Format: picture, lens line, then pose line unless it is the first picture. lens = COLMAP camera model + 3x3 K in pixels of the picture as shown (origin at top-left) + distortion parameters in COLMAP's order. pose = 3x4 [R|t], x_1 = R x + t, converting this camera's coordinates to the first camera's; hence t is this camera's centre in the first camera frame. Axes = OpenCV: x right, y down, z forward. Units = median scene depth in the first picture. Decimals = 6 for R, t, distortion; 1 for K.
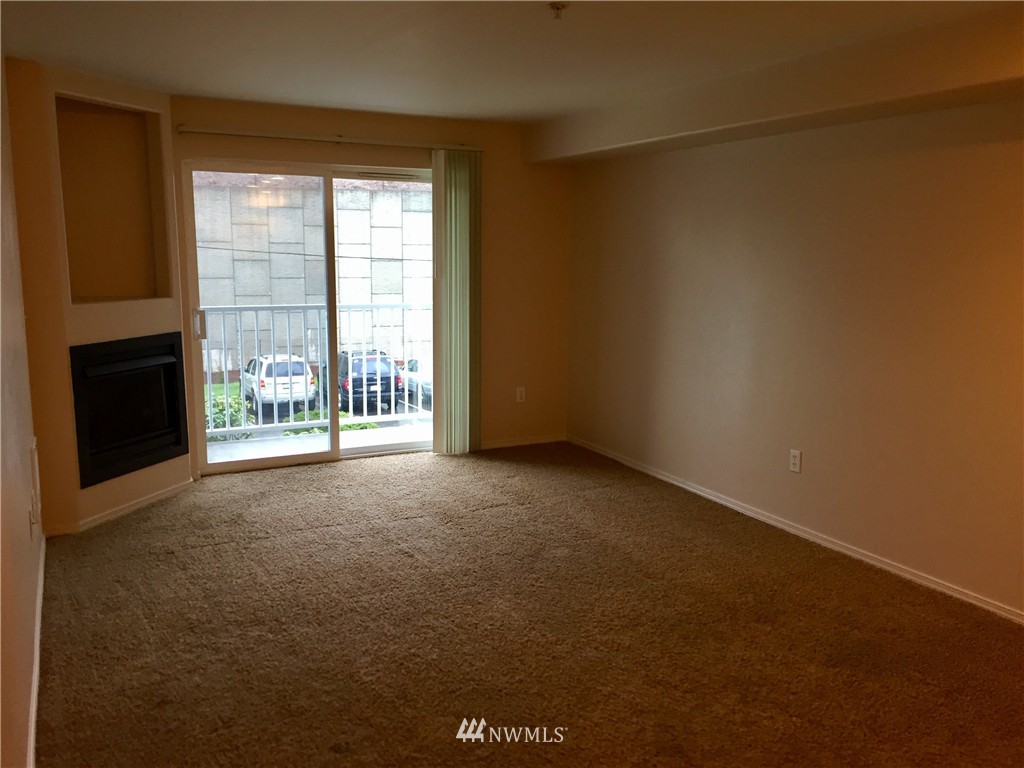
lens RADIAL K [[893.7, 0, 511.7], [0, 893.7, 382.2], [0, 0, 1]] dist [0.061524, -0.014611]
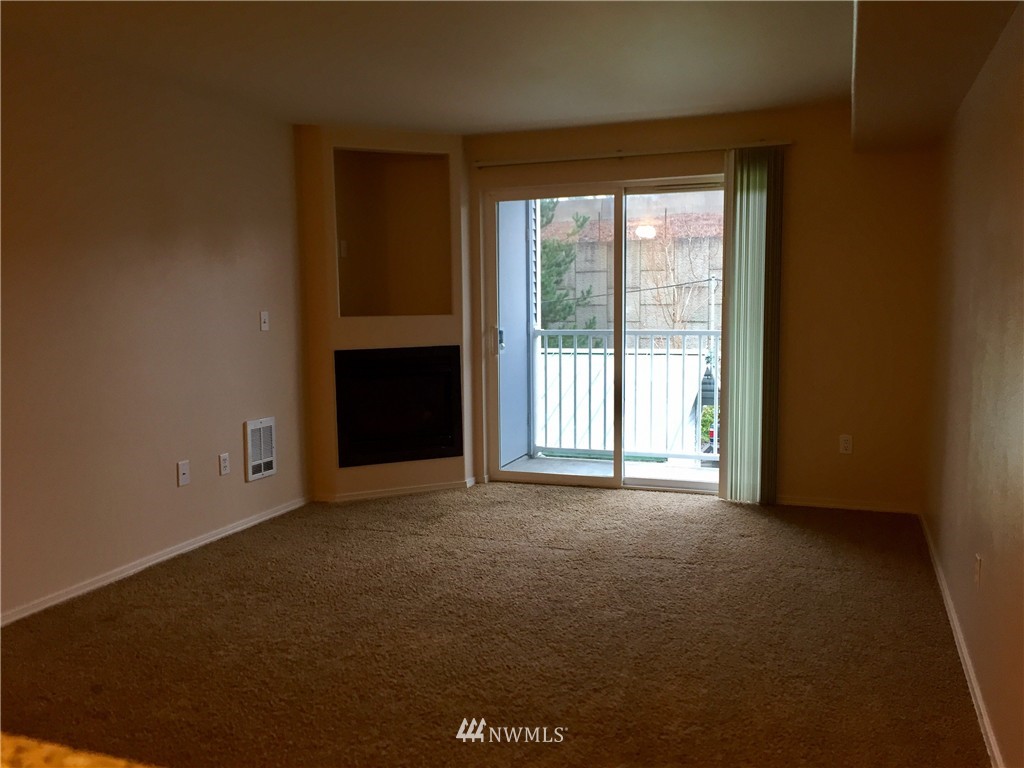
lens RADIAL K [[893.7, 0, 507.6], [0, 893.7, 388.2], [0, 0, 1]] dist [0.061524, -0.014611]
pose [[0.669855, 0.060505, -0.740022, 0.496079], [-0.094624, 0.995504, -0.004258, -0.004586], [0.736437, 0.072877, 0.672569, 0.305325]]
